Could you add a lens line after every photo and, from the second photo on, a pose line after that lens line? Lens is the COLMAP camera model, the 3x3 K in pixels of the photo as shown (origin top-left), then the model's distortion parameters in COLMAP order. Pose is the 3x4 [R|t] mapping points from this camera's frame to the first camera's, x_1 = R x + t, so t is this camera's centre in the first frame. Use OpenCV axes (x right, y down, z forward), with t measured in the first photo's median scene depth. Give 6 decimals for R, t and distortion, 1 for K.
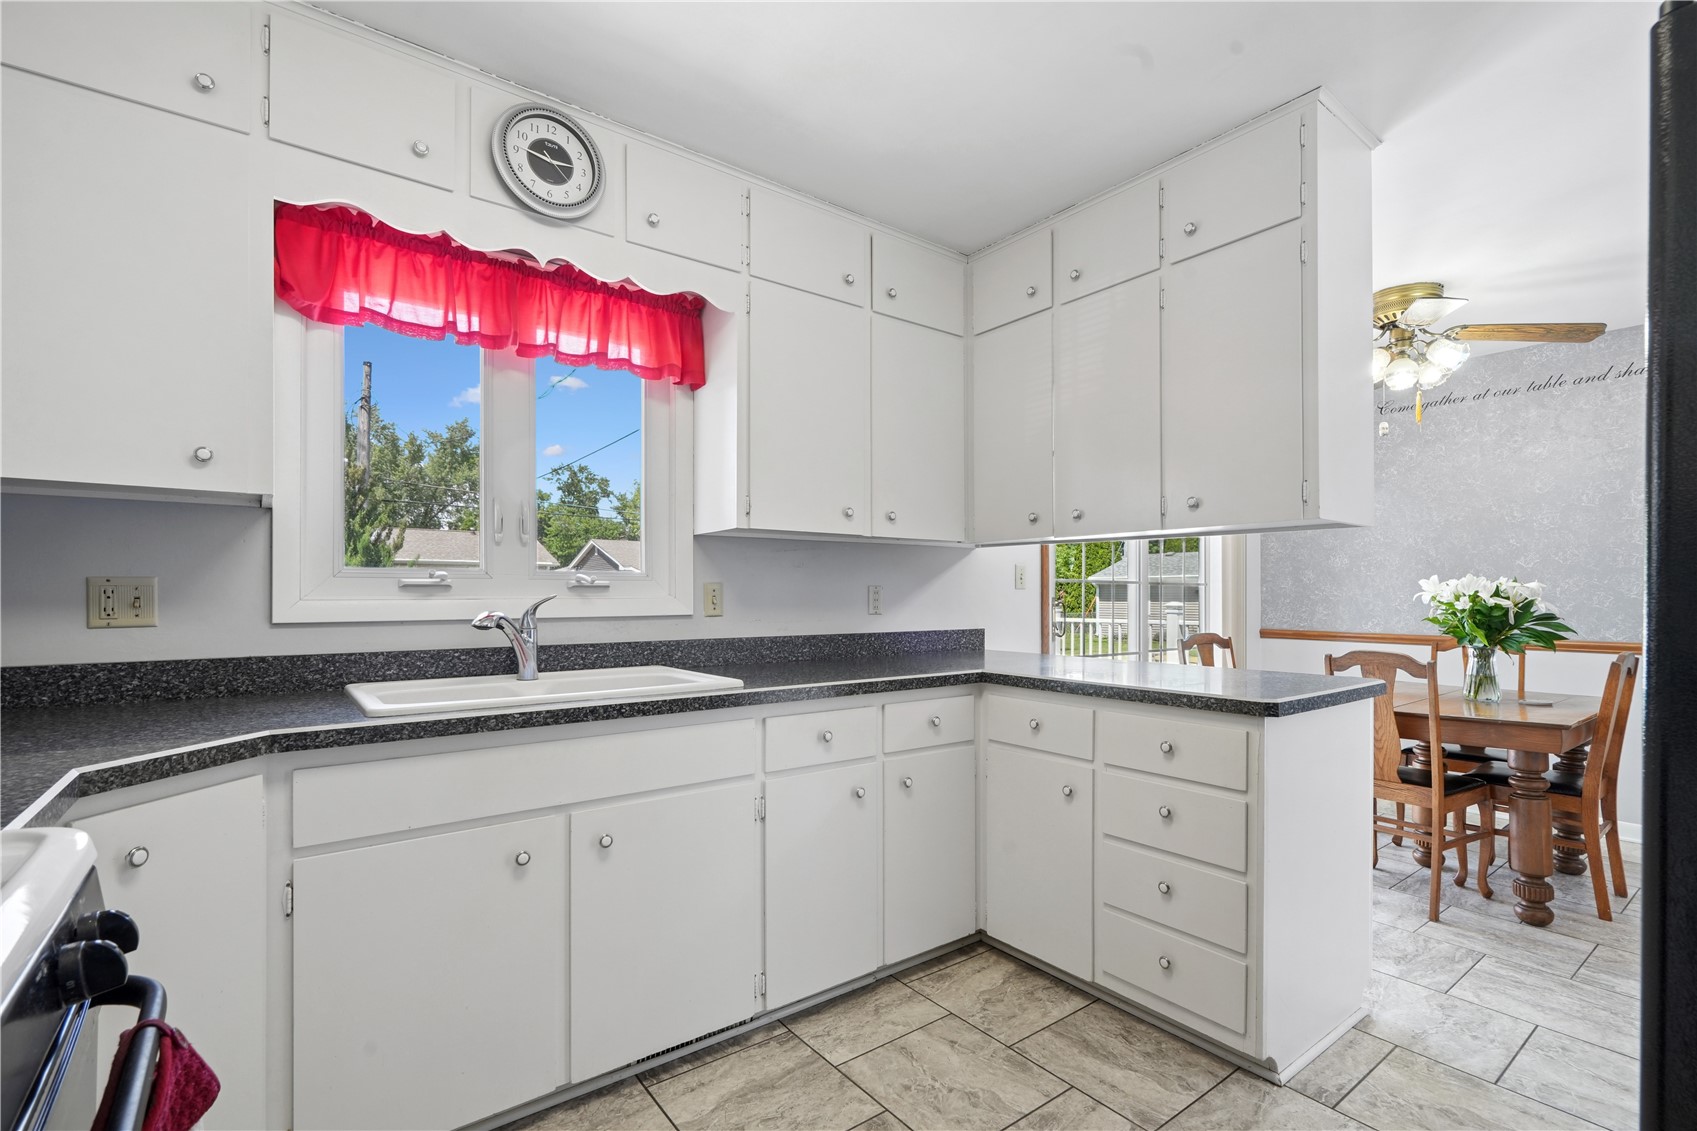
lens RADIAL K [[748.8, 0, 844.6], [0, 748.8, 586.6], [0, 0, 1]] dist [-0.015841, 0.000045]
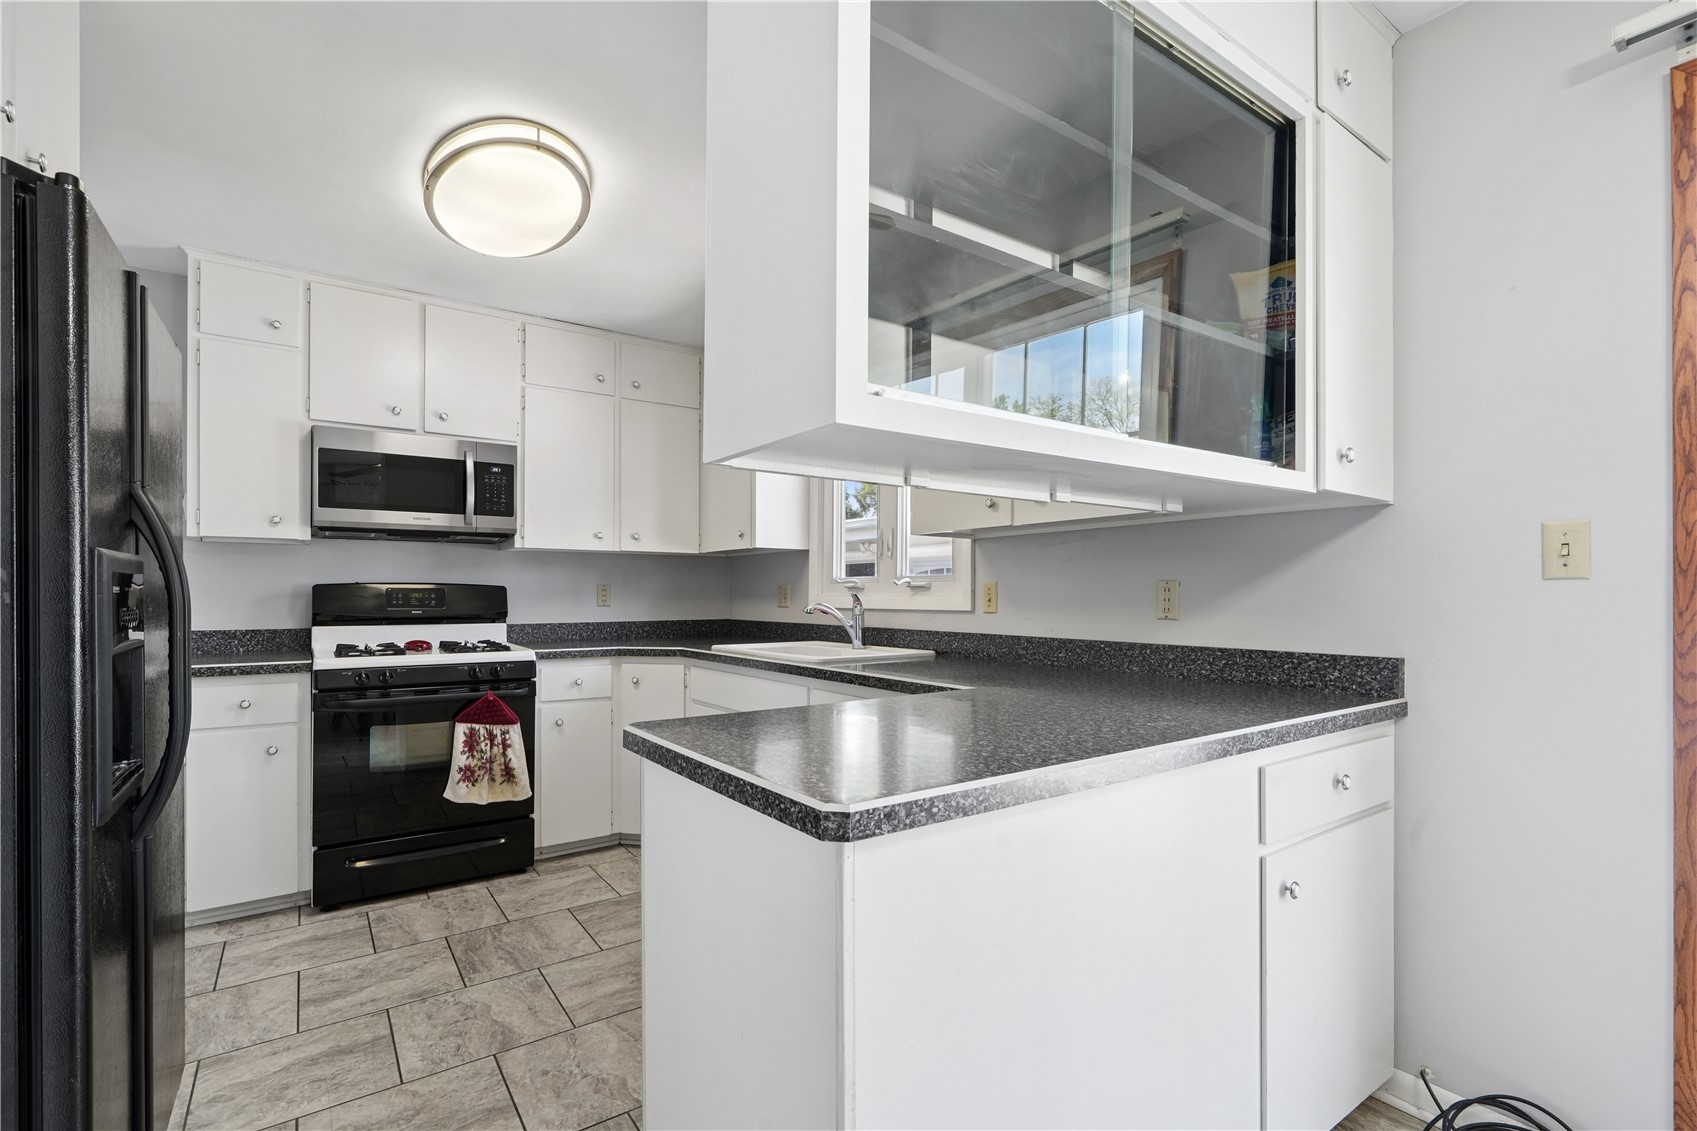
lens RADIAL K [[772.9, 0, 849.5], [0, 772.9, 573.8], [0, 0, 1]] dist [-0.004814, 0.000605]
pose [[-0.007166, -0.029789, -0.999531, 0.875508], [0.004401, 0.999546, -0.029821, 0.016073], [0.999965, -0.004612, -0.007032, 0.782291]]
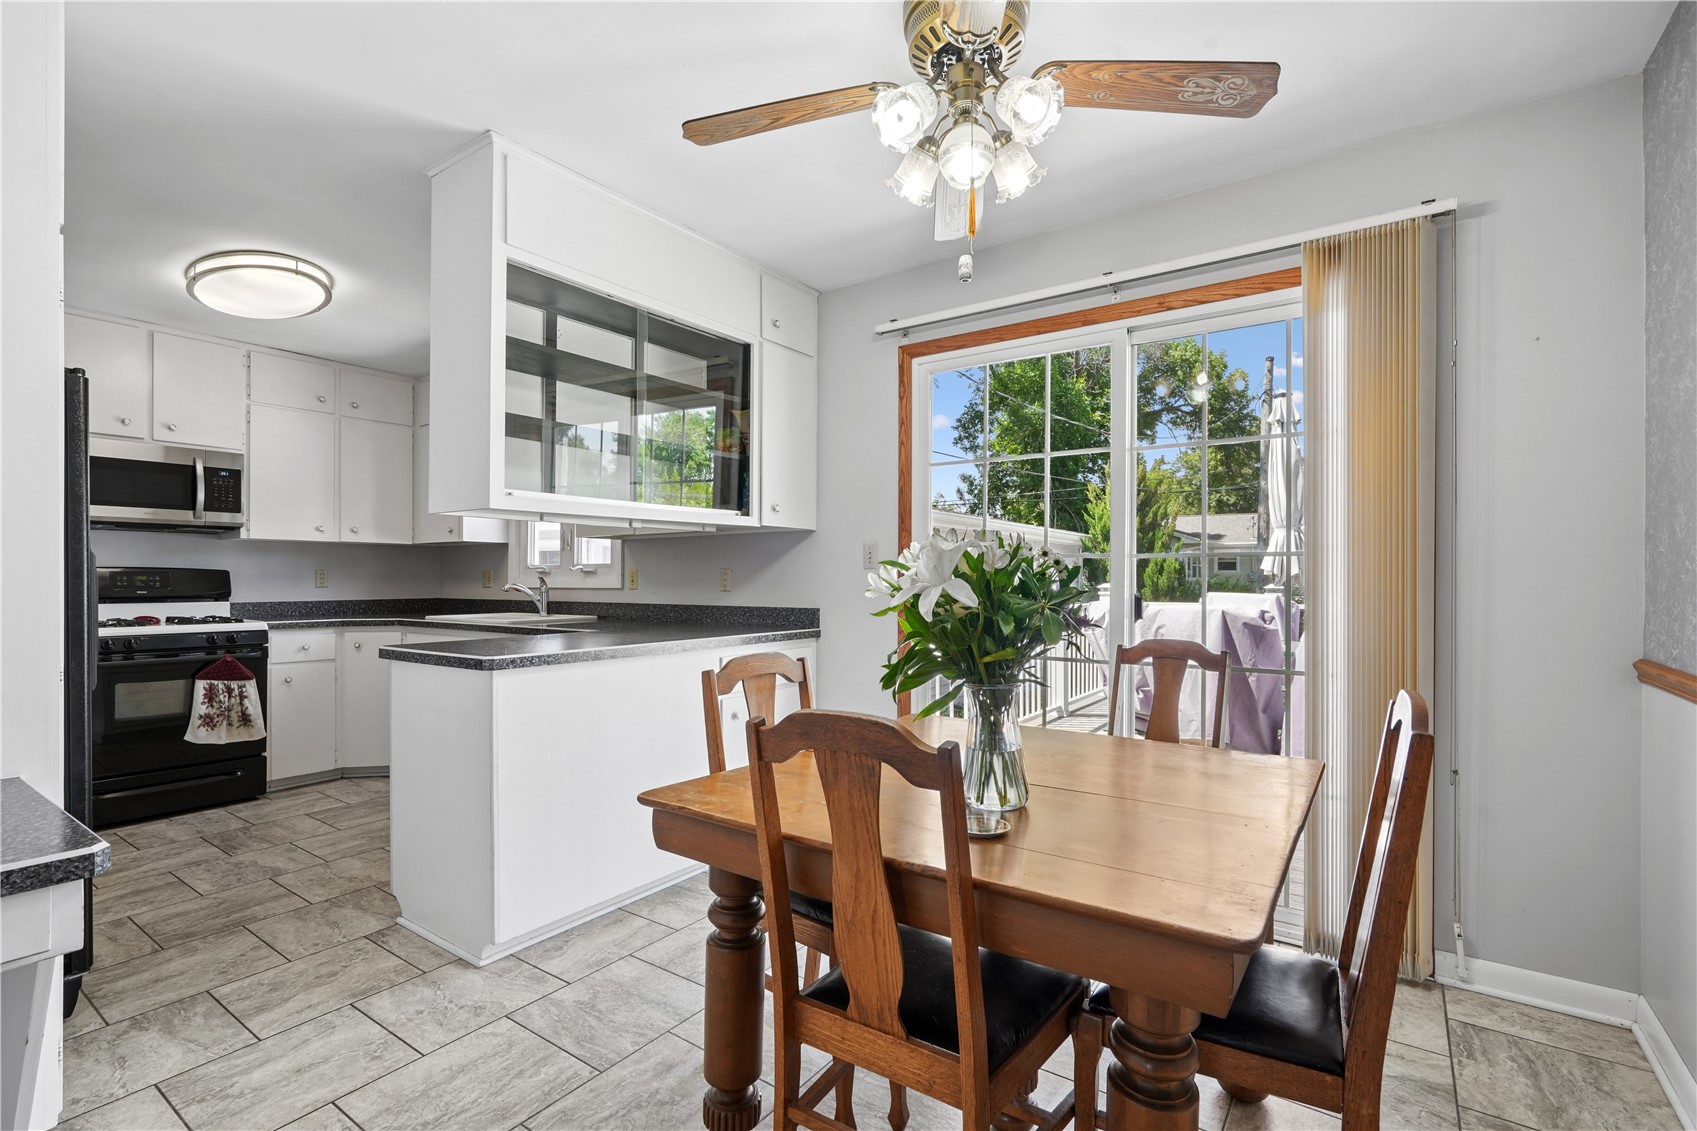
lens RADIAL K [[772.9, 0, 849.5], [0, 772.9, 573.8], [0, 0, 1]] dist [-0.004814, 0.000605]
pose [[0.322504, -0.010743, -0.946507, 1.464140], [0.005269, 0.999940, -0.009554, 0.024062], [0.946553, -0.001906, 0.322541, 0.873841]]
